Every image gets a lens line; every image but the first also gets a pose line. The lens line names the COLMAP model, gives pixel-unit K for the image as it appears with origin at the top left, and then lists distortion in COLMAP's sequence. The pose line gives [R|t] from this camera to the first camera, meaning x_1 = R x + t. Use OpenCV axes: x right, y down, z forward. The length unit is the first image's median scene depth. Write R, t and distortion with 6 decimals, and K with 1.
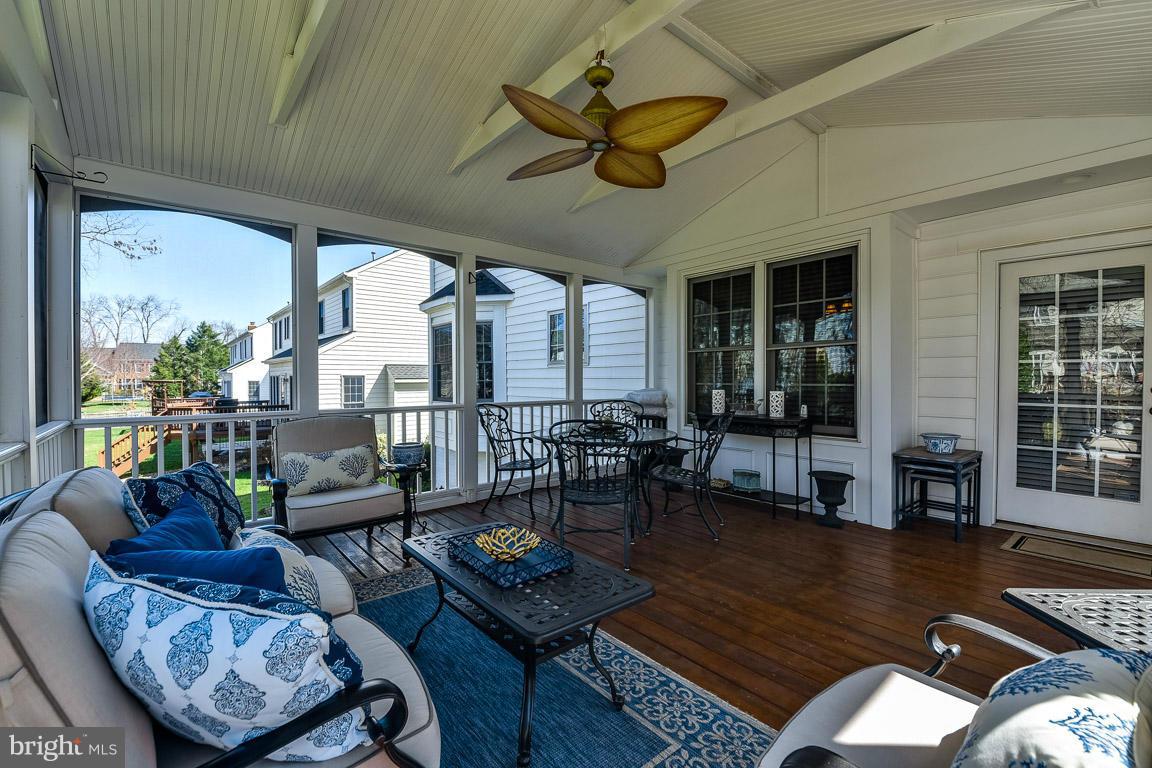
lens RADIAL K [[492.1, 0, 584.1], [0, 492.1, 379.4], [0, 0, 1]] dist [0.003521, -0.000076]
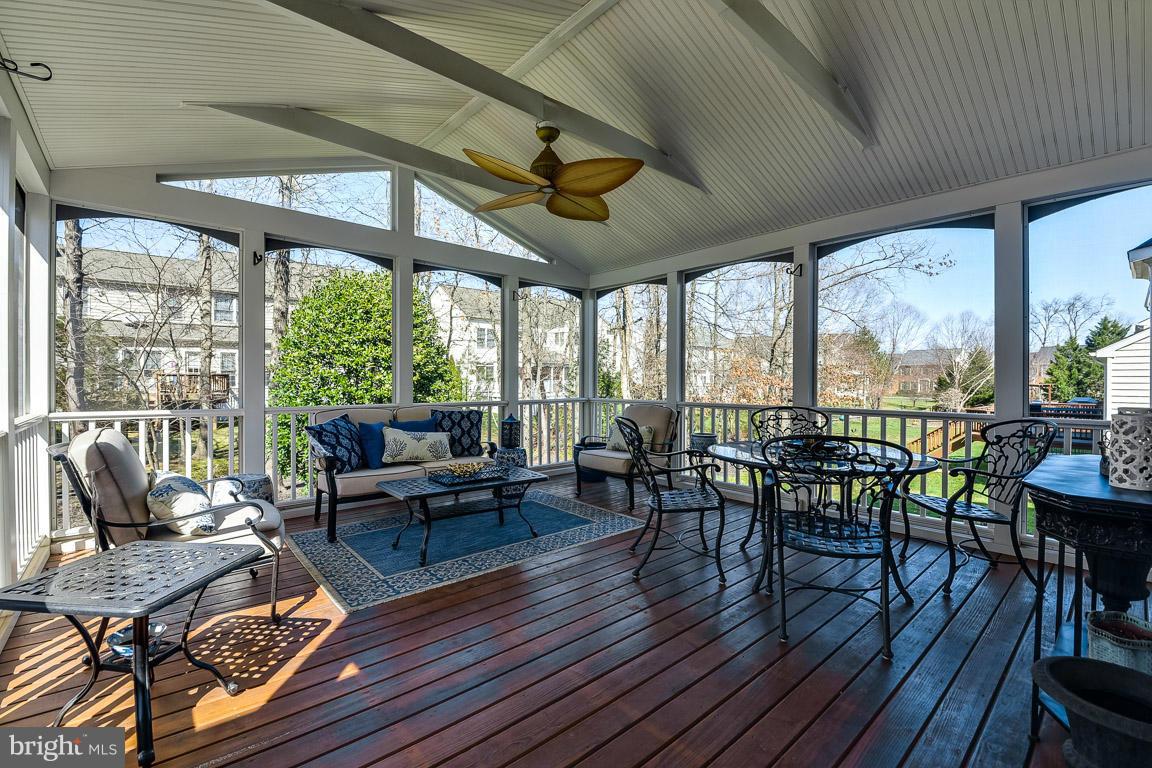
lens RADIAL K [[492.1, 0, 583.9], [0, 492.1, 387.8], [0, 0, 1]] dist [0.003521, -0.000076]
pose [[0.030636, 0.015556, -0.999410, 0.297843], [-0.006647, 0.999860, 0.015359, 0.001081], [0.999509, 0.006172, 0.030735, 0.248301]]
